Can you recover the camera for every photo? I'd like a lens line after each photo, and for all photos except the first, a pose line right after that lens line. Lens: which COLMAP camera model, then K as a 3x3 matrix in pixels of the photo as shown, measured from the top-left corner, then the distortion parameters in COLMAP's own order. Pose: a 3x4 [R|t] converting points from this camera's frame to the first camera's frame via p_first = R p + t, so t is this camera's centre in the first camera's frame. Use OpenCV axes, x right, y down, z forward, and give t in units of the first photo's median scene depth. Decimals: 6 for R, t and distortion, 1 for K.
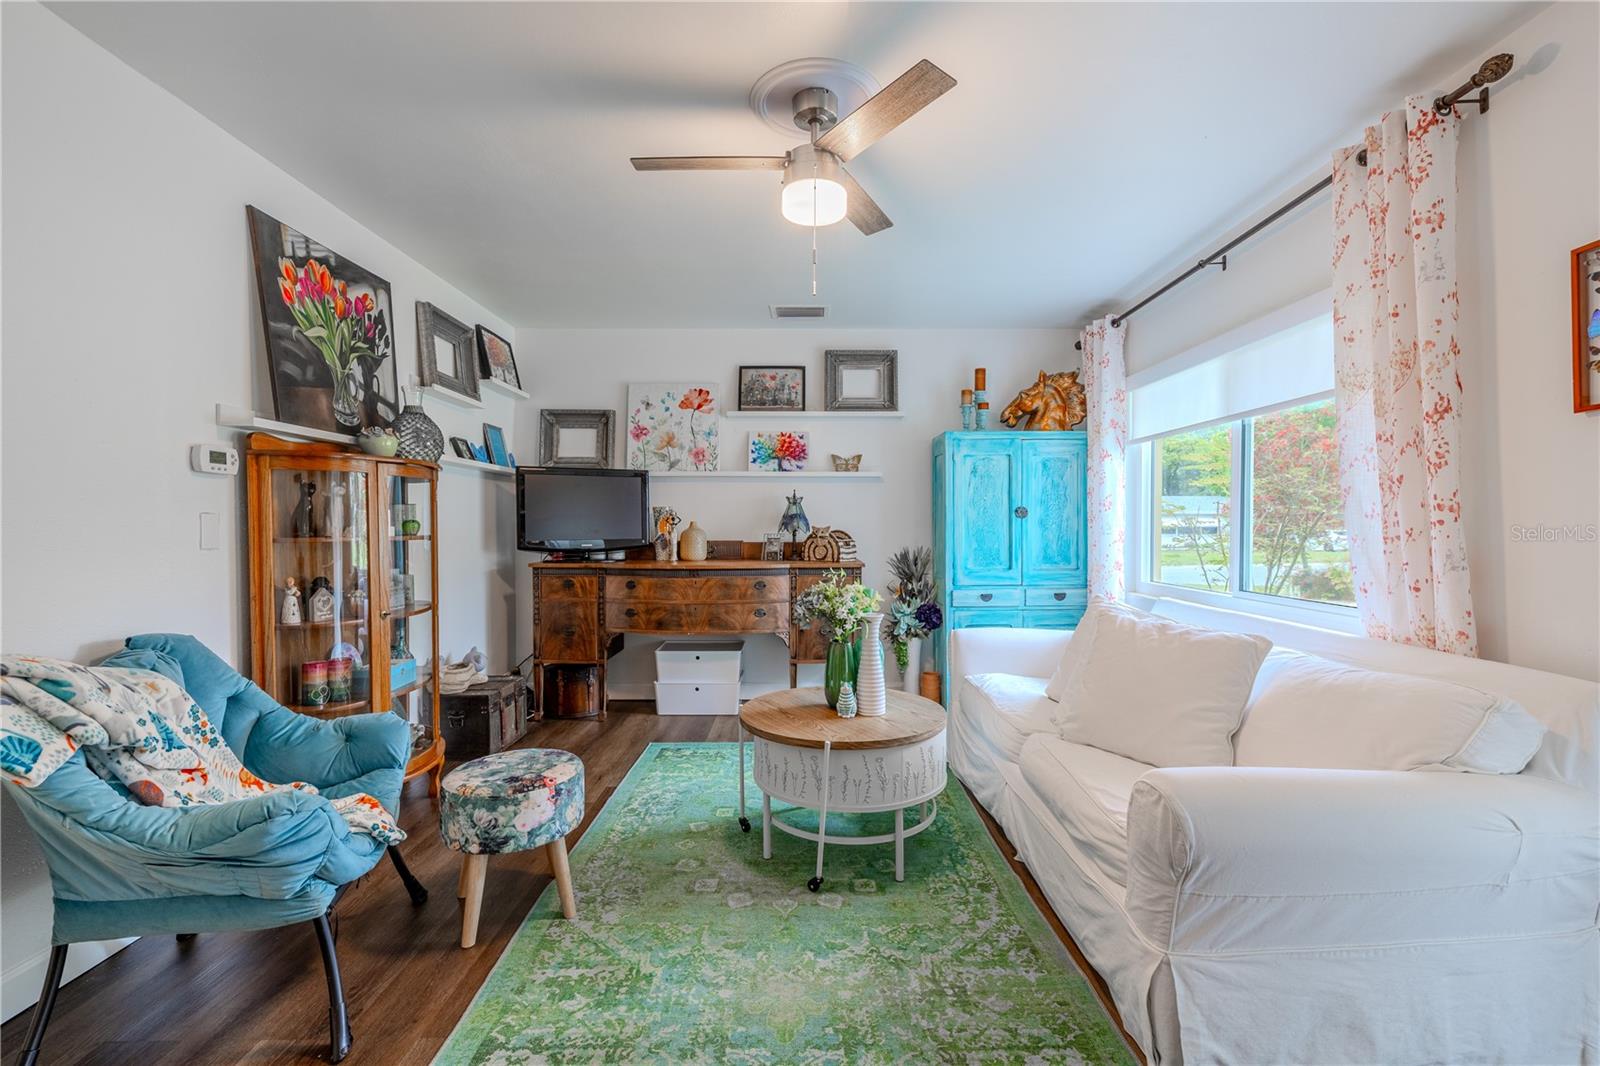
lens RADIAL K [[693.1, 0, 803.2], [0, 693.1, 537.8], [0, 0, 1]] dist [0.000718, 0.000157]
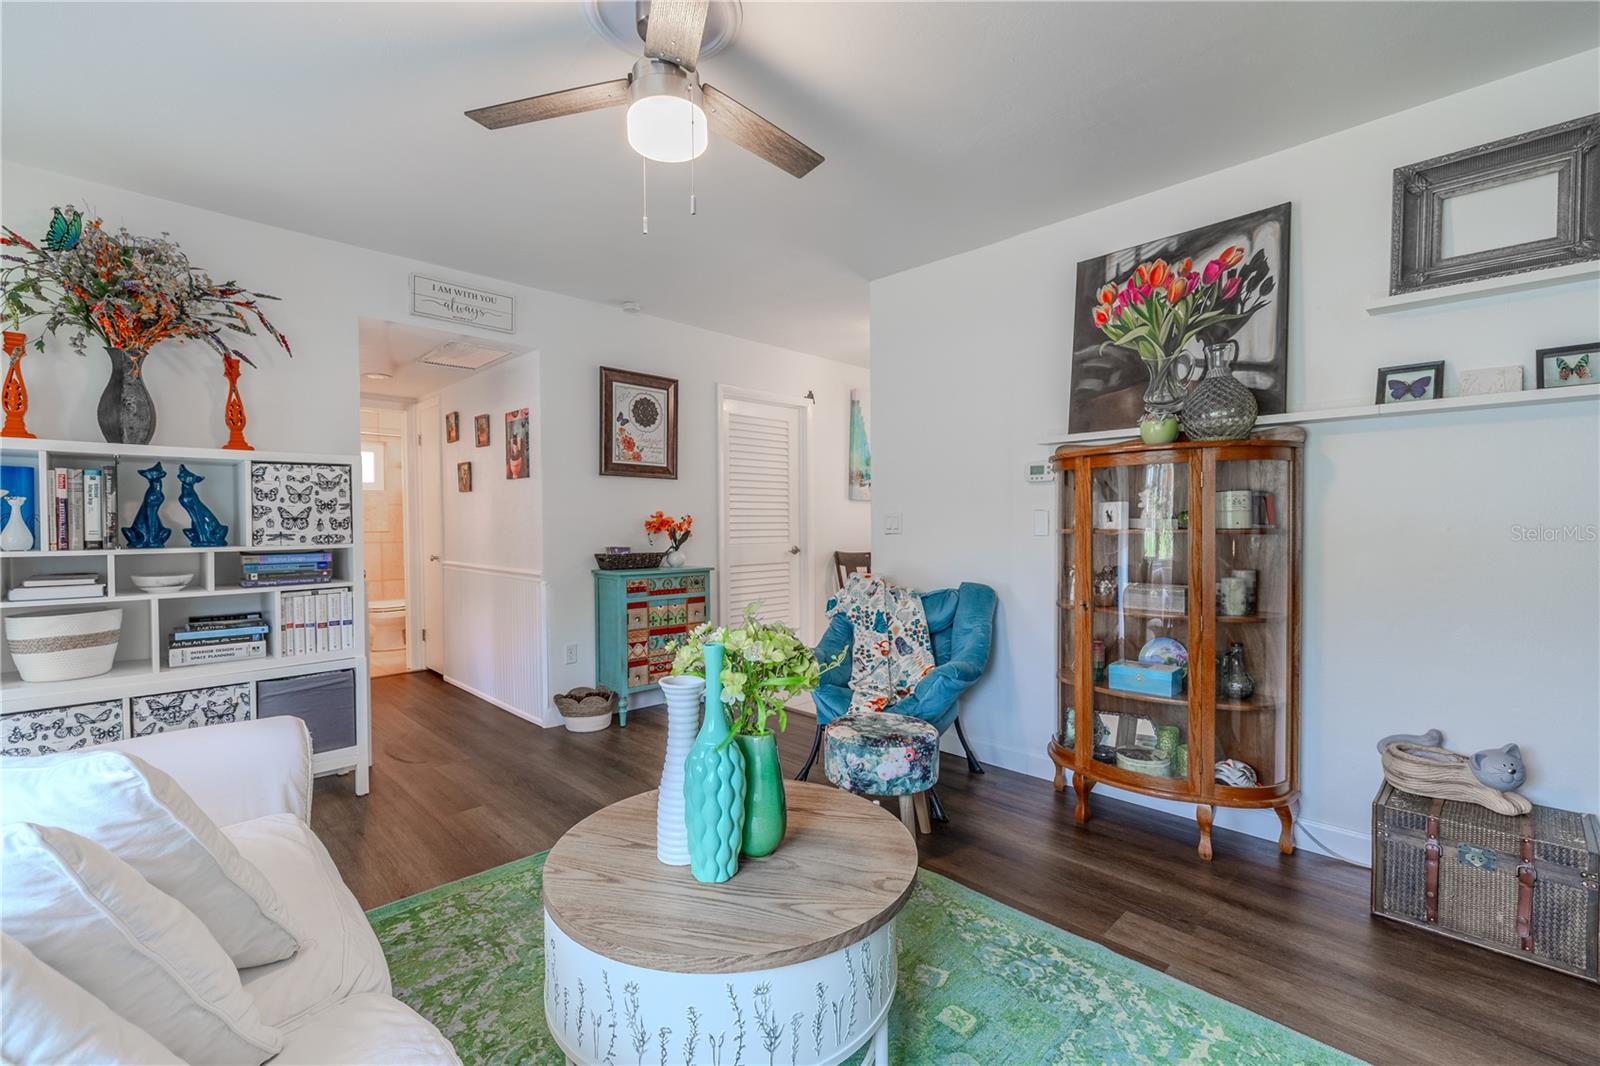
lens RADIAL K [[693.1, 0, 803.2], [0, 693.1, 537.8], [0, 0, 1]] dist [0.000718, 0.000157]
pose [[-0.713795, 0.021444, -0.700026, 0.260230], [-0.006516, 0.999284, 0.037256, -0.015702], [0.700324, 0.031155, -0.713145, 0.915160]]
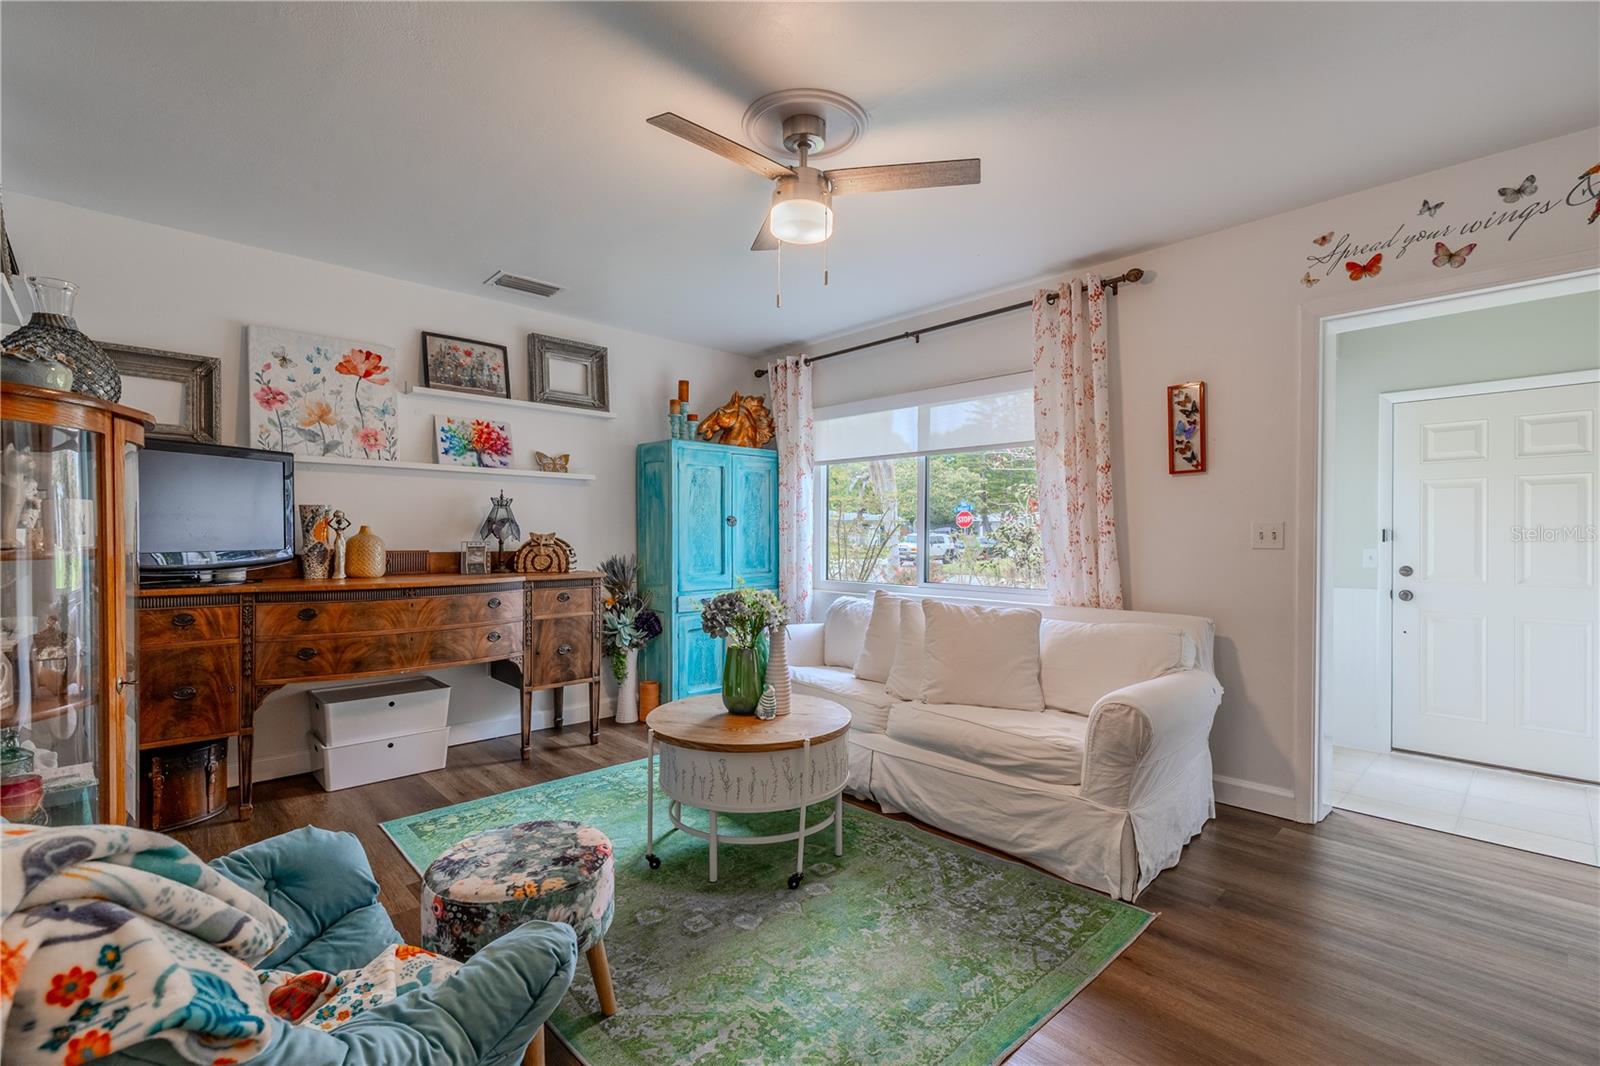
lens RADIAL K [[714.8, 0, 805.3], [0, 714.8, 539.3], [0, 0, 1]] dist [0.001354, 0.000637]
pose [[0.725136, -0.001610, 0.688604, -0.383724], [0.007847, 0.999952, -0.005925, -0.000425], [-0.688561, 0.009700, 0.725114, 0.118041]]
